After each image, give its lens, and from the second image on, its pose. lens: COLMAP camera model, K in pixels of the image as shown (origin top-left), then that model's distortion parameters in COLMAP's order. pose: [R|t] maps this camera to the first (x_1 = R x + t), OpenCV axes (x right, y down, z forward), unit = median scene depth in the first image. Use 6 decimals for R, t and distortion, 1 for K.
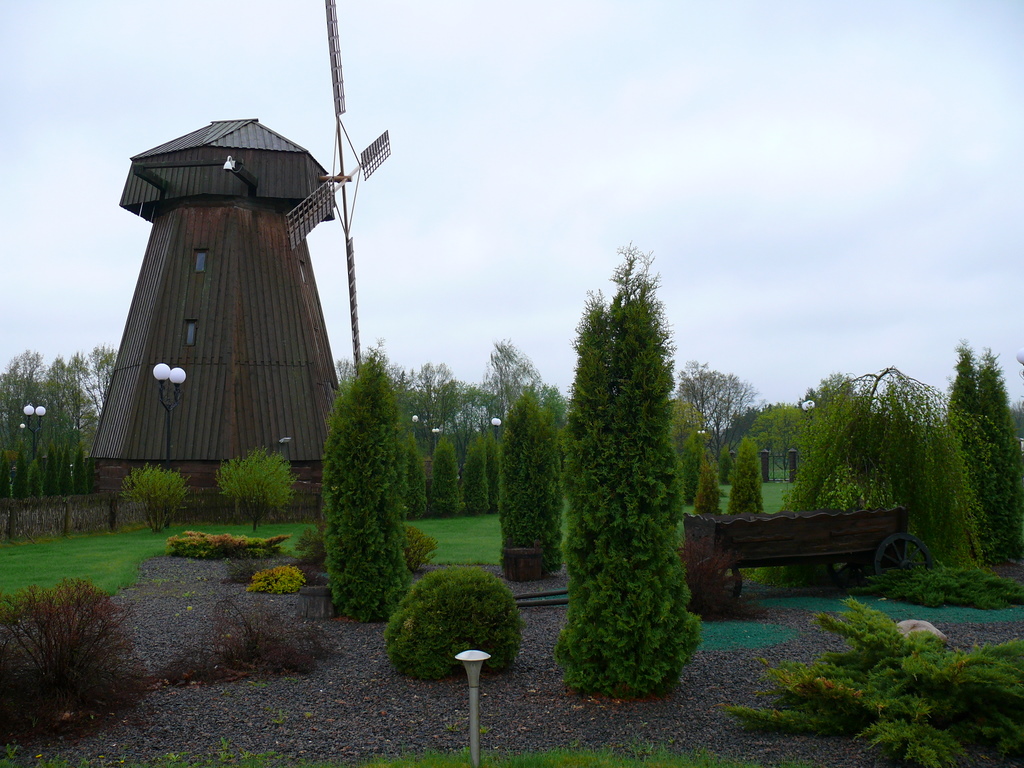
lens RADIAL K [[1057.5, 0, 512.0], [0, 1057.5, 384.0], [0, 0, 1]] dist [-0.193103, 0.215874]
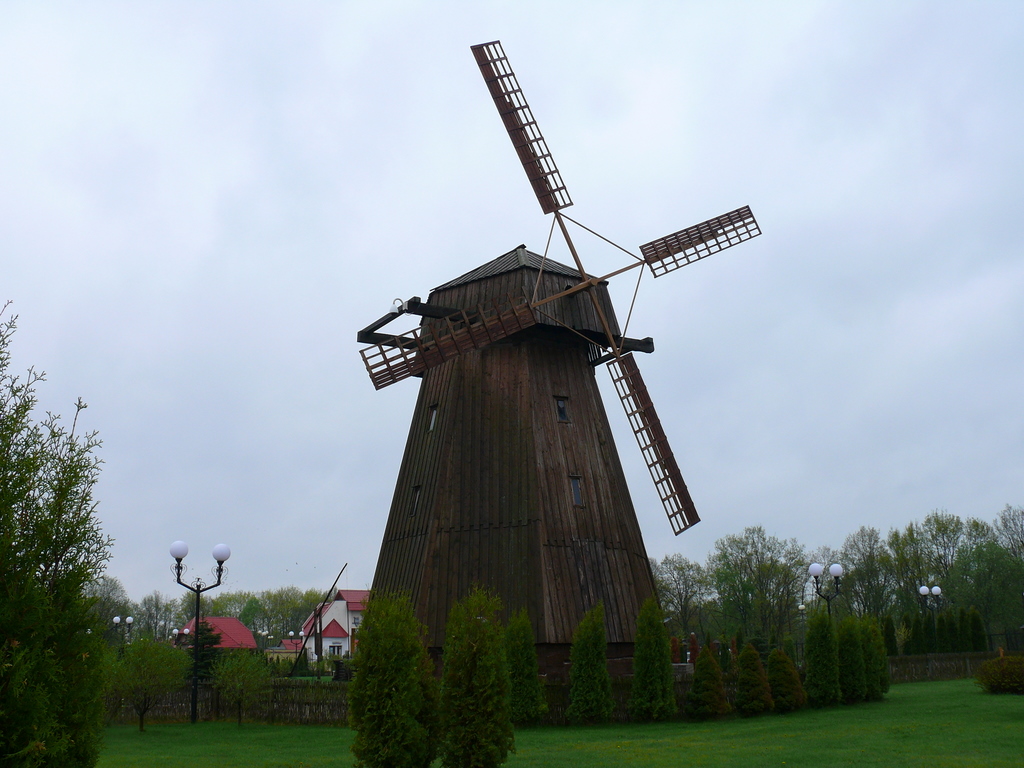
lens RADIAL K [[1057.5, 0, 512.0], [0, 1057.5, 384.0], [0, 0, 1]] dist [-0.193103, 0.215874]
pose [[0.606445, -0.208164, -0.767393, 0.431199], [0.076475, 0.975918, -0.204293, 0.040736], [0.791439, 0.065206, 0.607760, 0.495678]]
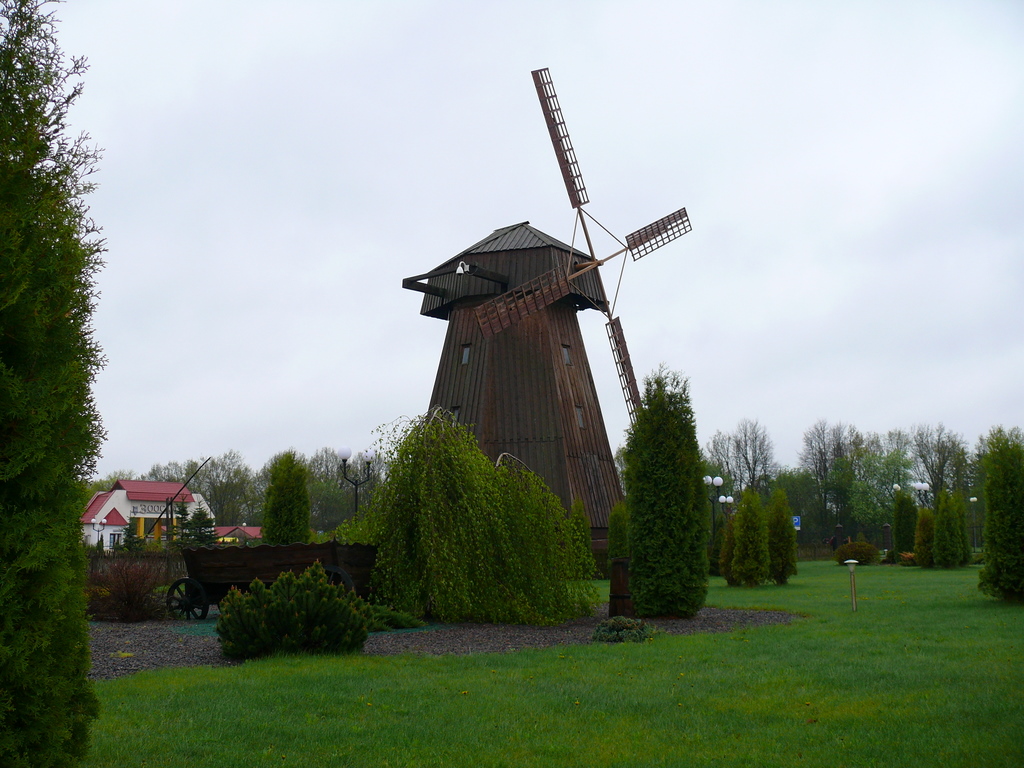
lens RADIAL K [[1057.5, 0, 512.0], [0, 1057.5, 384.0], [0, 0, 1]] dist [-0.193103, 0.215874]
pose [[0.820643, -0.092706, -0.563871, 0.387599], [0.048638, 0.994504, -0.092720, 0.023398], [0.569367, 0.048665, 0.820642, 0.075182]]
